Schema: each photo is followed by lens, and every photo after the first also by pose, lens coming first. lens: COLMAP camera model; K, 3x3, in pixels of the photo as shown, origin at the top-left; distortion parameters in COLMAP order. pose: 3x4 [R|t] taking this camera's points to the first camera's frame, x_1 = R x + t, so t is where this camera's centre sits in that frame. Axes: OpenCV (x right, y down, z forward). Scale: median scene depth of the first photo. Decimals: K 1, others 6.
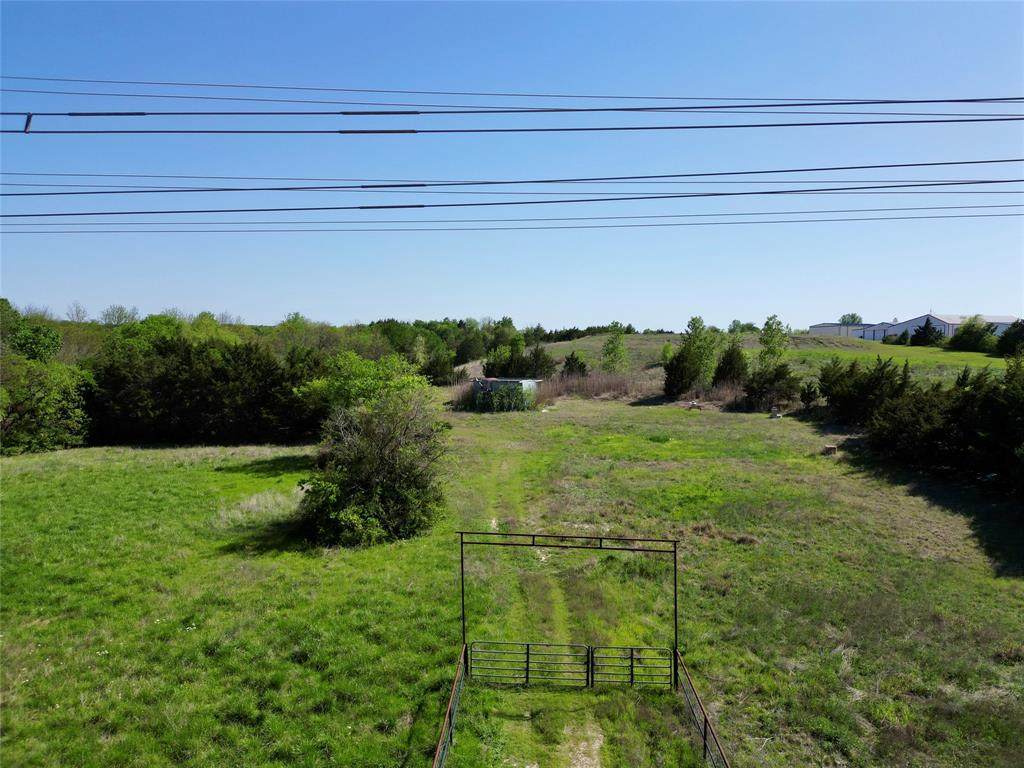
lens RADIAL K [[717.3, 0, 516.5], [0, 717.3, 386.9], [0, 0, 1]] dist [0.068561, -0.068086]
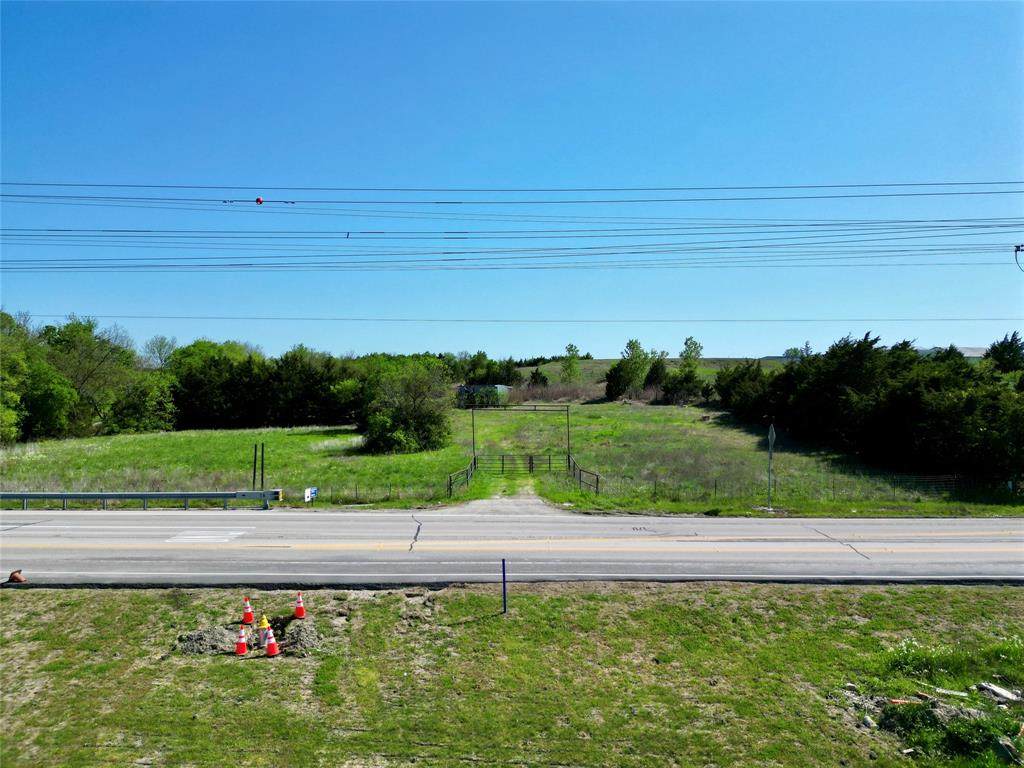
lens RADIAL K [[717.3, 0, 516.5], [0, 717.3, 386.9], [0, 0, 1]] dist [0.068561, -0.068086]
pose [[0.999235, -0.008665, 0.038132, -0.007617], [0.010917, 0.998185, -0.059228, 0.084660], [-0.037550, 0.059599, 0.997516, -0.363968]]
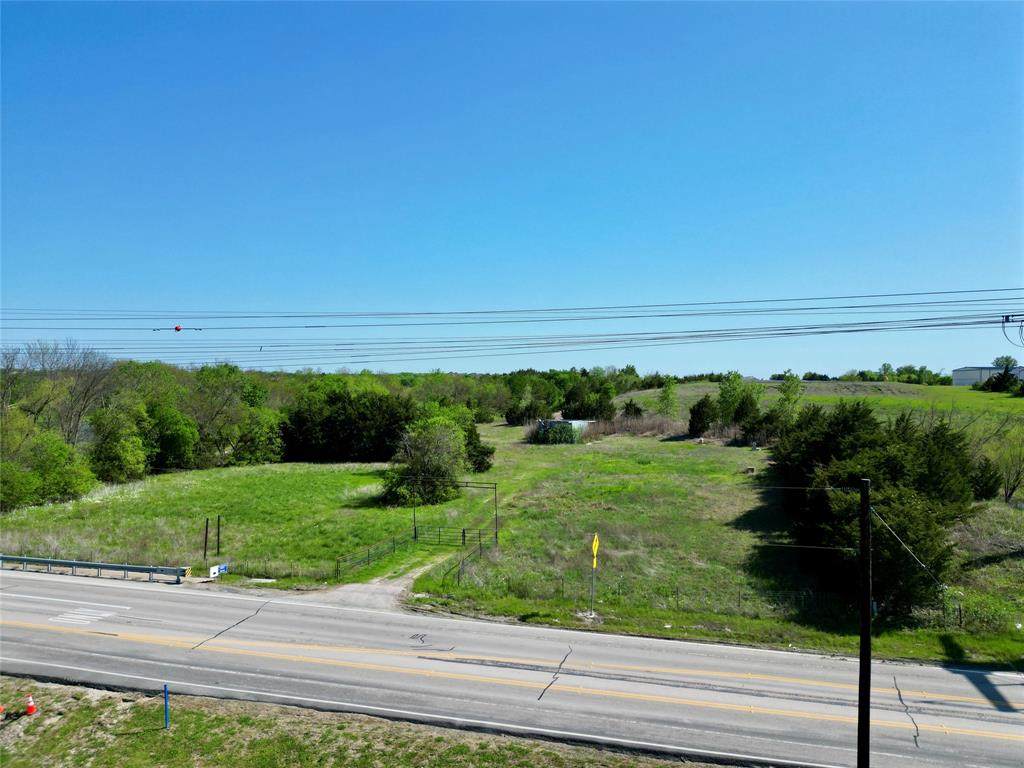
lens RADIAL K [[717.3, 0, 516.5], [0, 717.3, 386.9], [0, 0, 1]] dist [0.068561, -0.068086]
pose [[0.973677, -0.007967, -0.227794, 0.246791], [-0.006062, 0.998130, -0.060820, 0.010911], [0.227853, 0.060600, 0.971808, -0.391882]]
